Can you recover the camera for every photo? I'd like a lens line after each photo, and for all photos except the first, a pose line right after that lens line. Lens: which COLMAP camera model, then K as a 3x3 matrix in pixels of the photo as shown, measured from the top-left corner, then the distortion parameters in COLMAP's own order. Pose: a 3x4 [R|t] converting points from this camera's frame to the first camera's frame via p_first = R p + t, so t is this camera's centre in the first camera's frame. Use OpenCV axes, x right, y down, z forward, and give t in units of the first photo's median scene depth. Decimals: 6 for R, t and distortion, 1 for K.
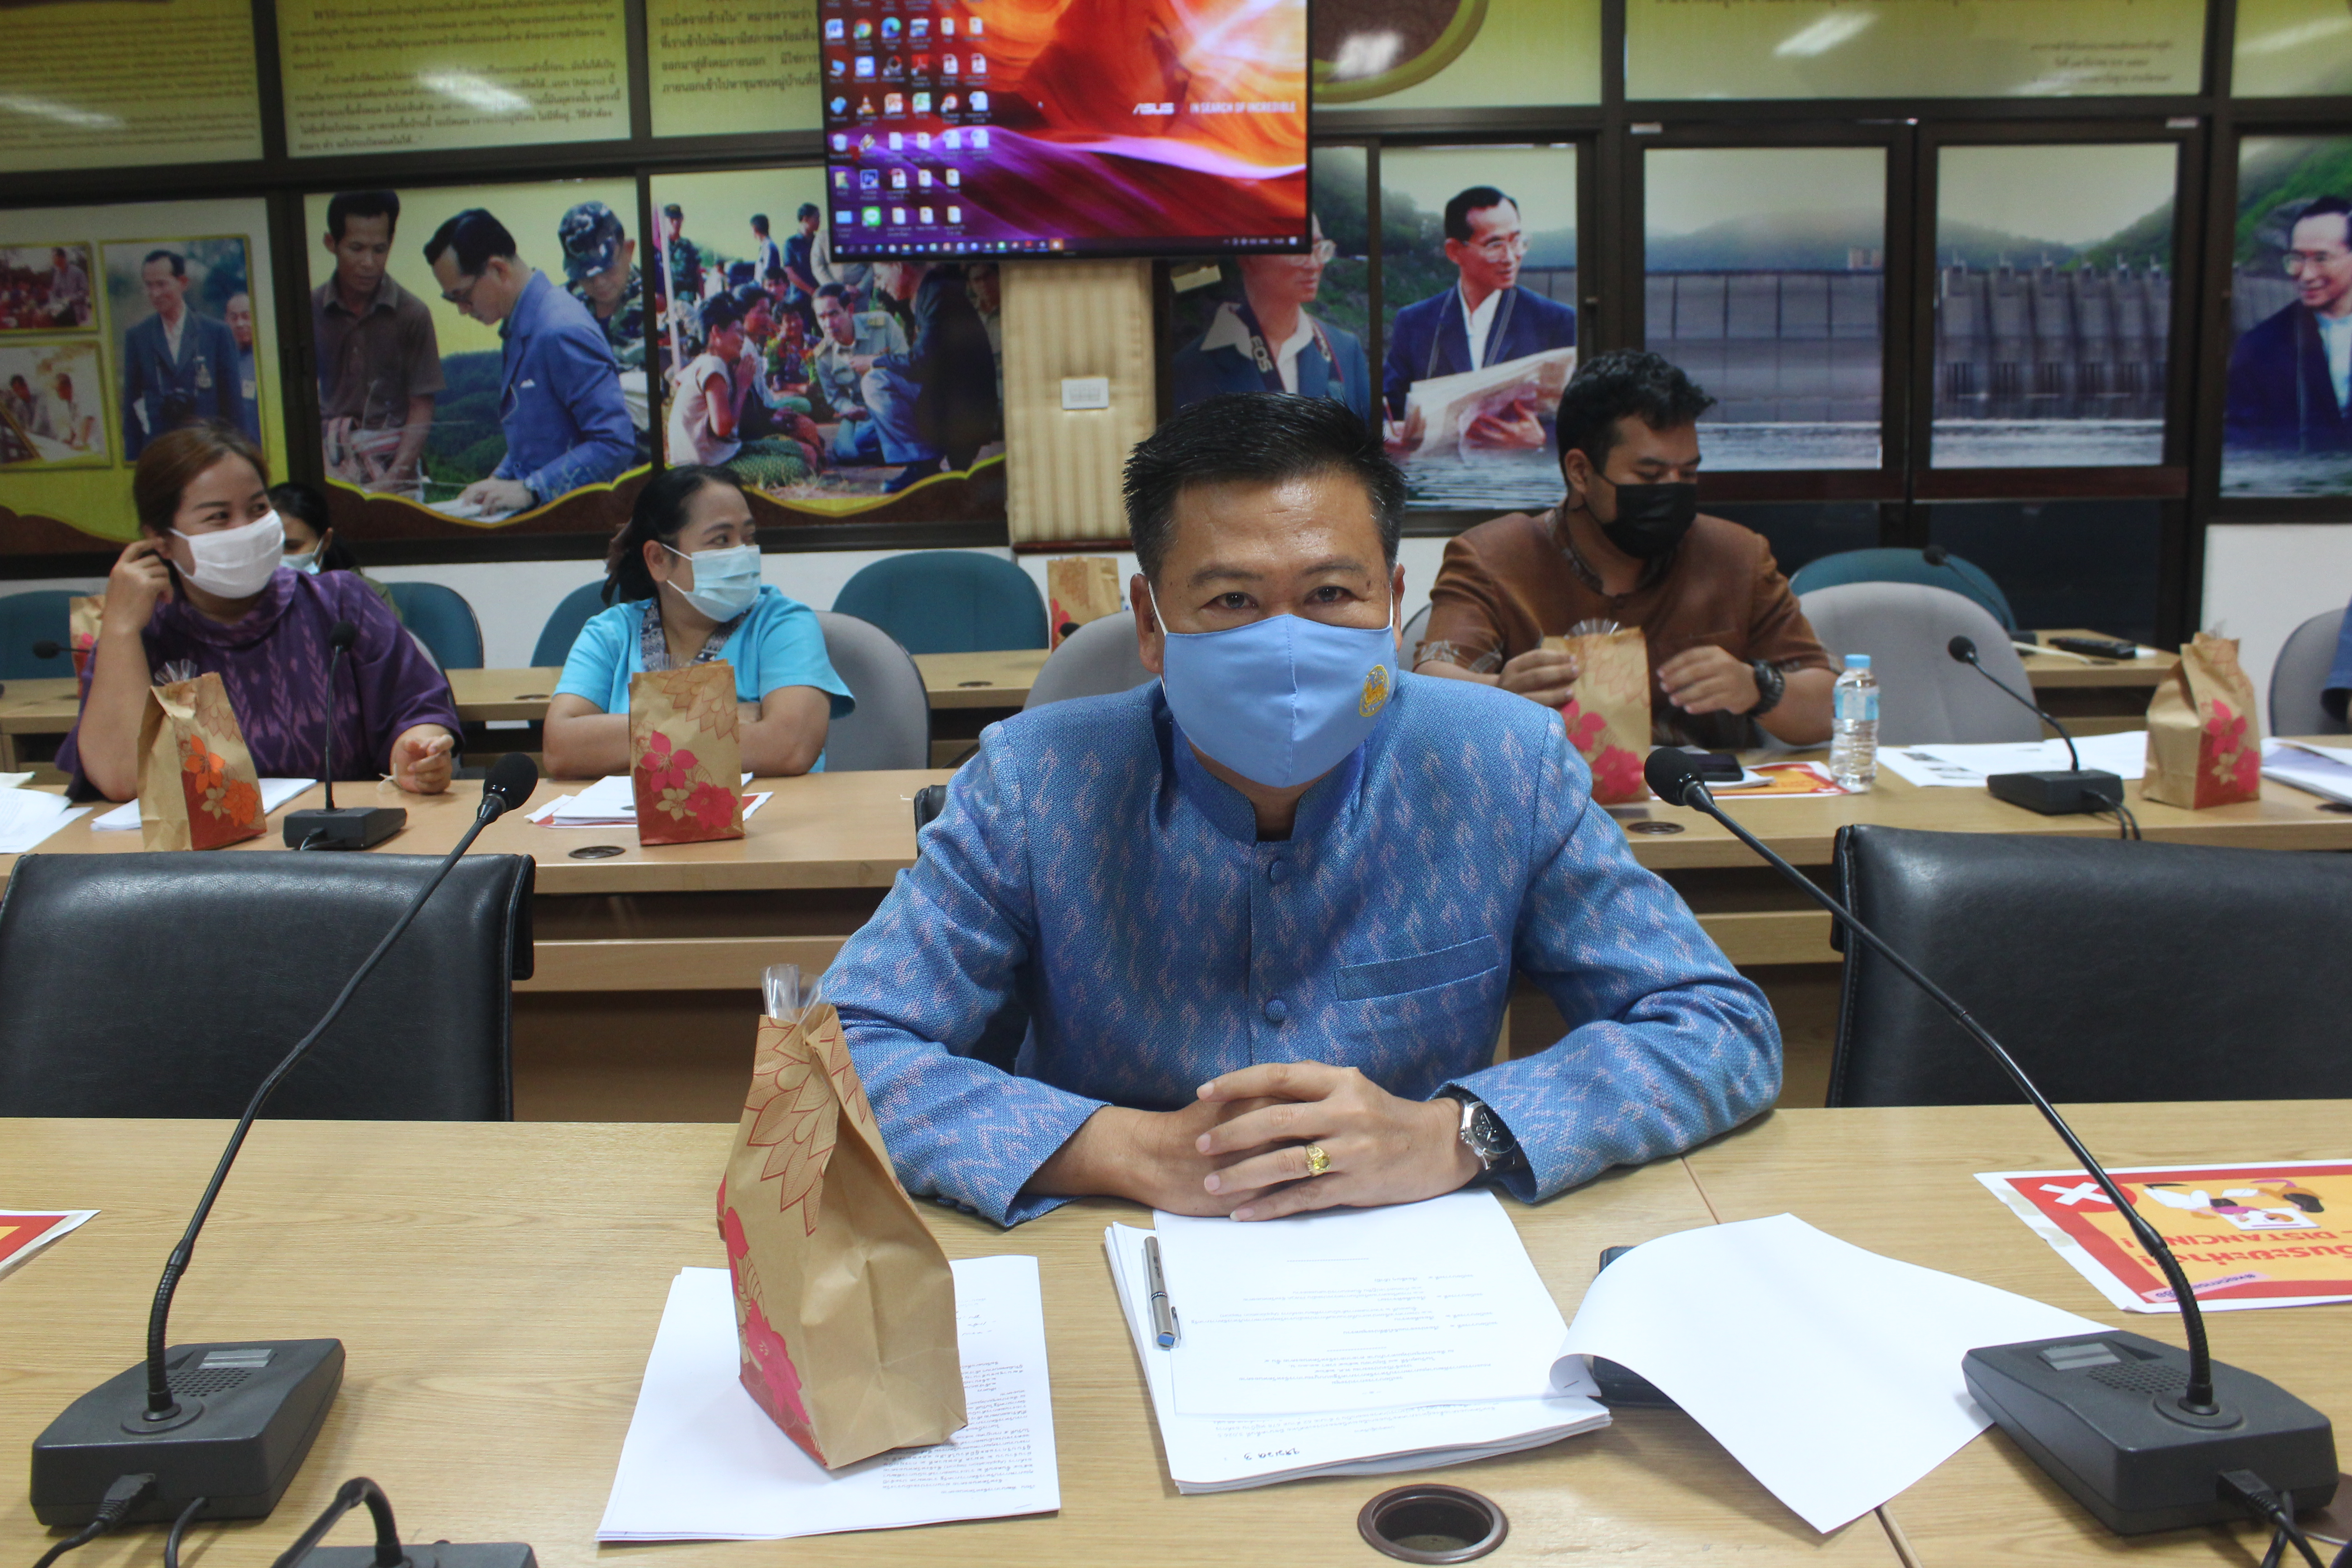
lens RADIAL K [[2032.8, 0, 1128.1], [0, 2032.8, 785.9], [0, 0, 1]] dist [-0.155446, 0.141383]
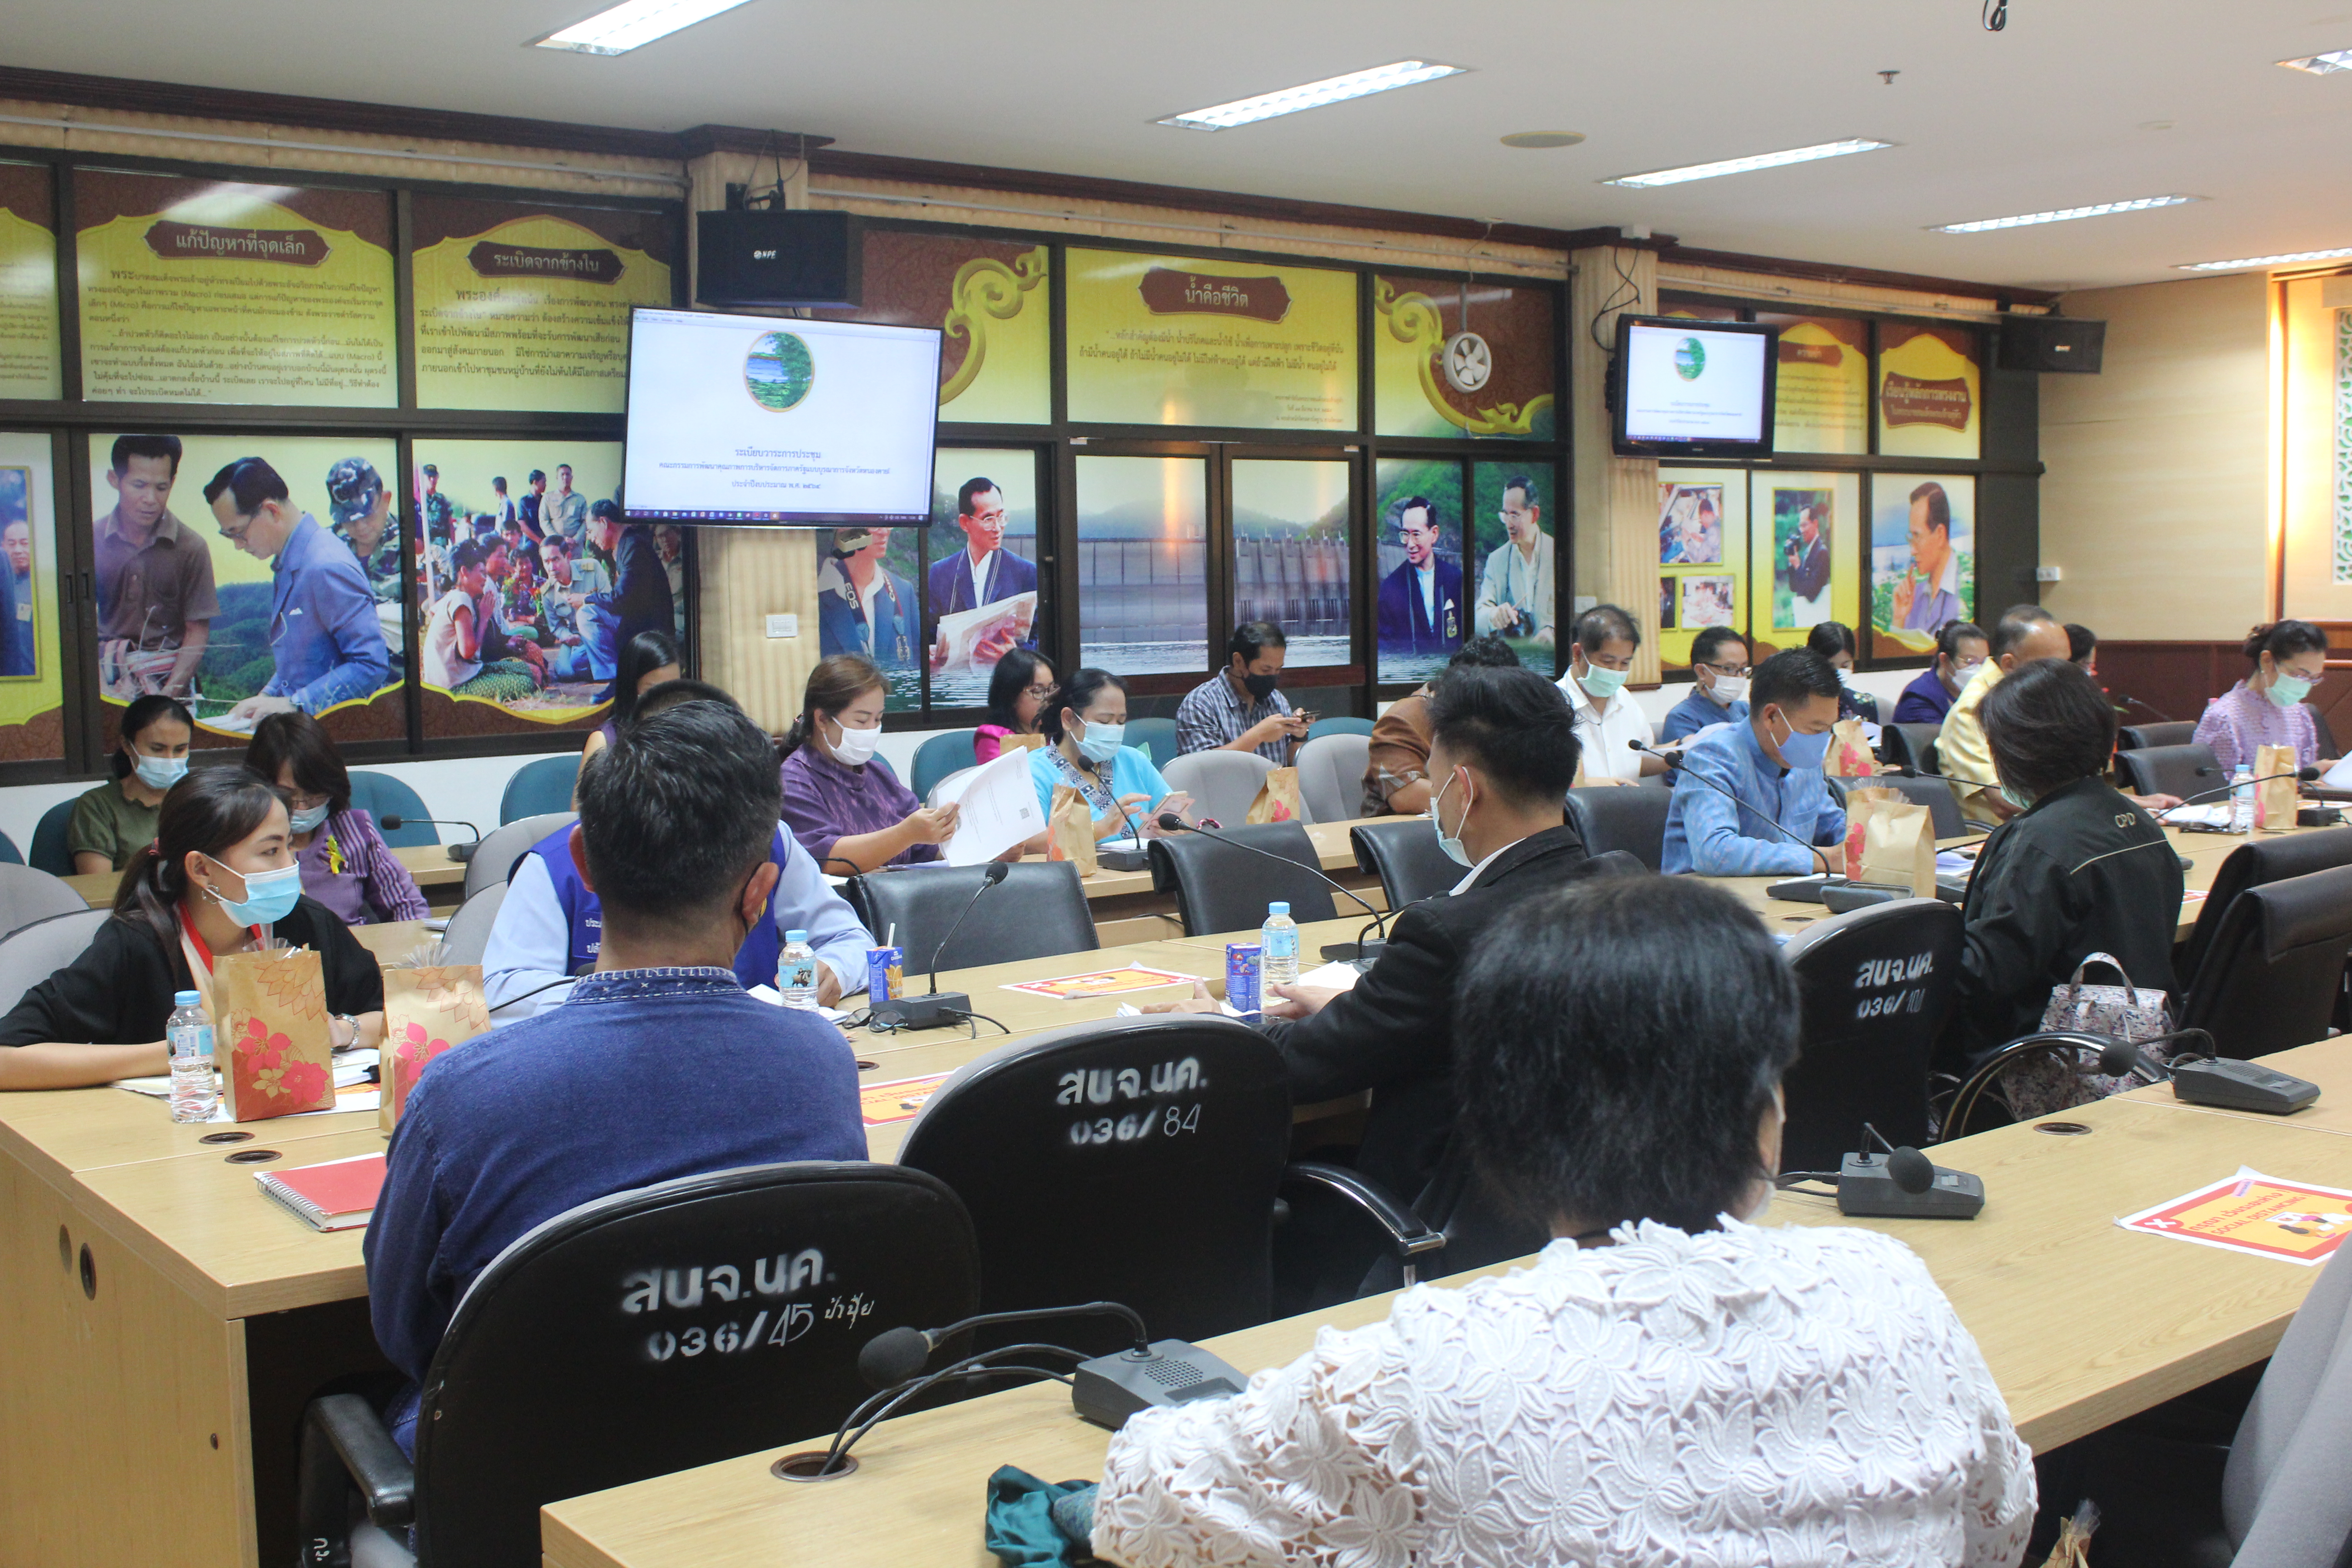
lens RADIAL K [[2435.7, 0, 1173.8], [0, 2435.7, 778.4], [0, 0, 1]] dist [-0.060486, 0.000000]
pose [[0.759010, -0.038574, 0.649936, -0.832657], [0.118796, 0.989691, -0.079995, 0.061852], [-0.640150, 0.137927, 0.755767, -0.347258]]
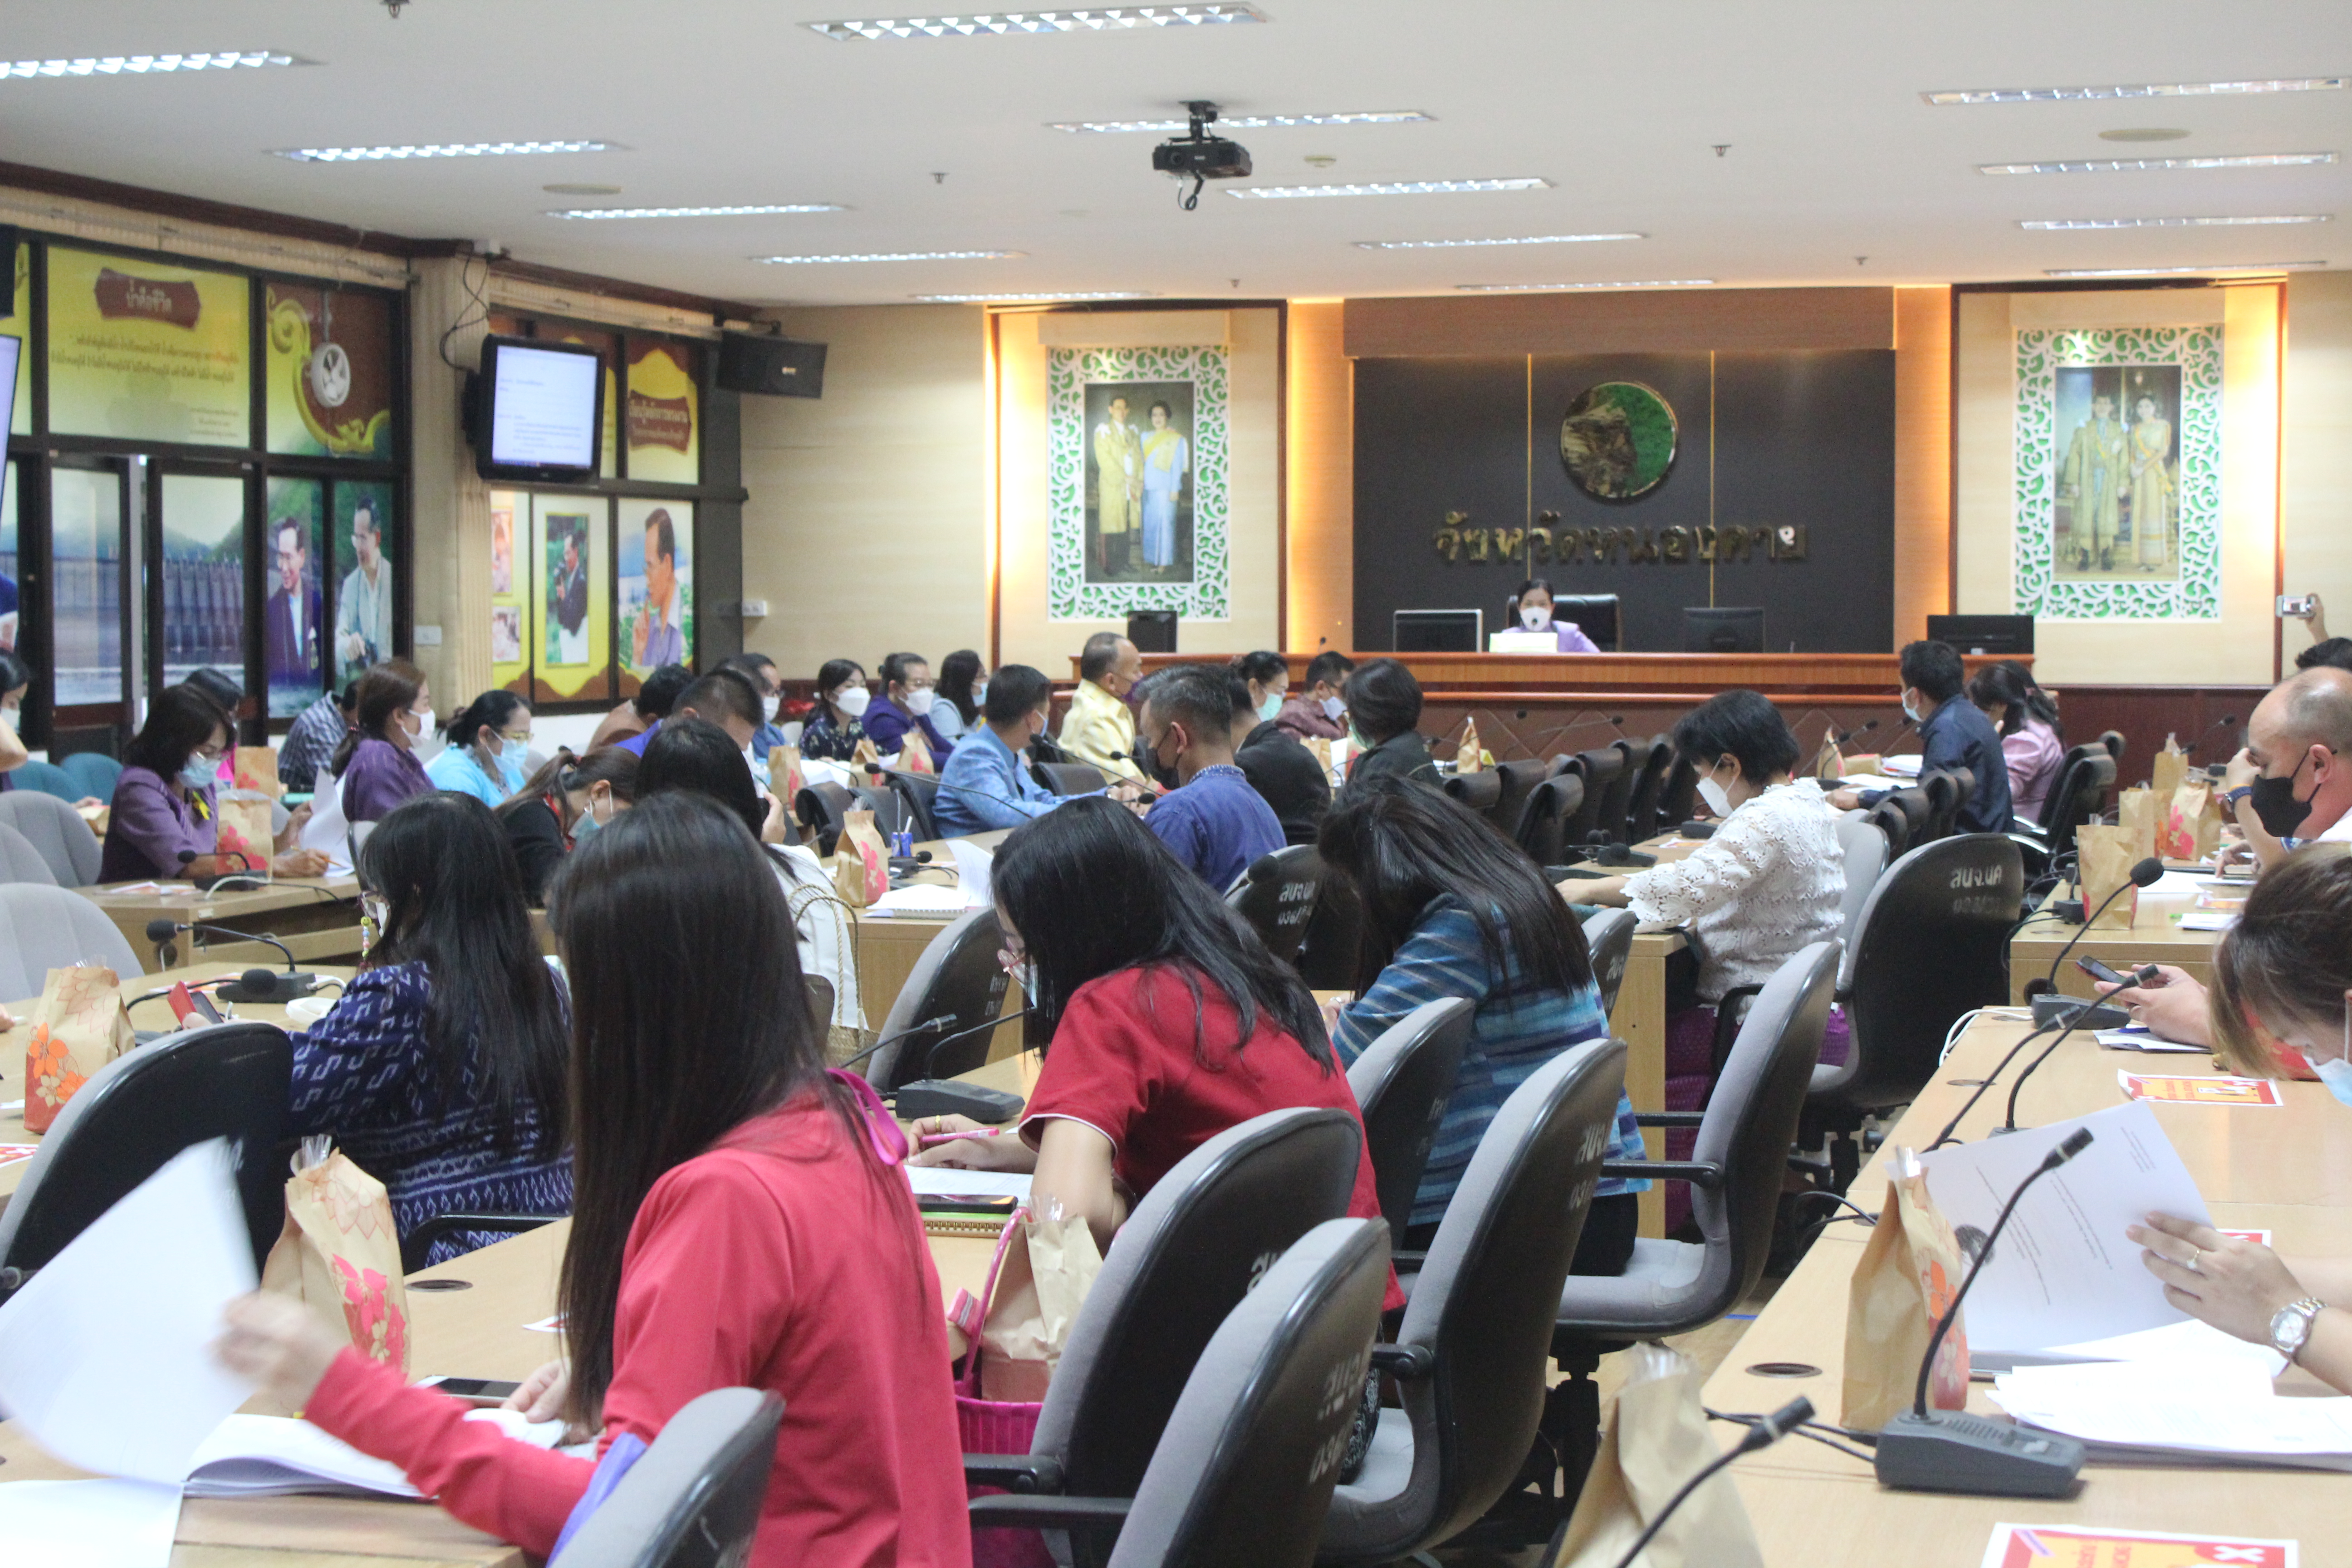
lens RADIAL K [[4066.7, 0, 1178.4], [0, 4066.7, 785.8], [0, 0, 1]] dist [0.056624, 0.000000]
pose [[0.237554, -0.018572, 0.971197, -2.232211], [0.177079, 0.983892, -0.024498, 0.095926], [-0.955098, 0.177798, 0.237016, -0.351974]]
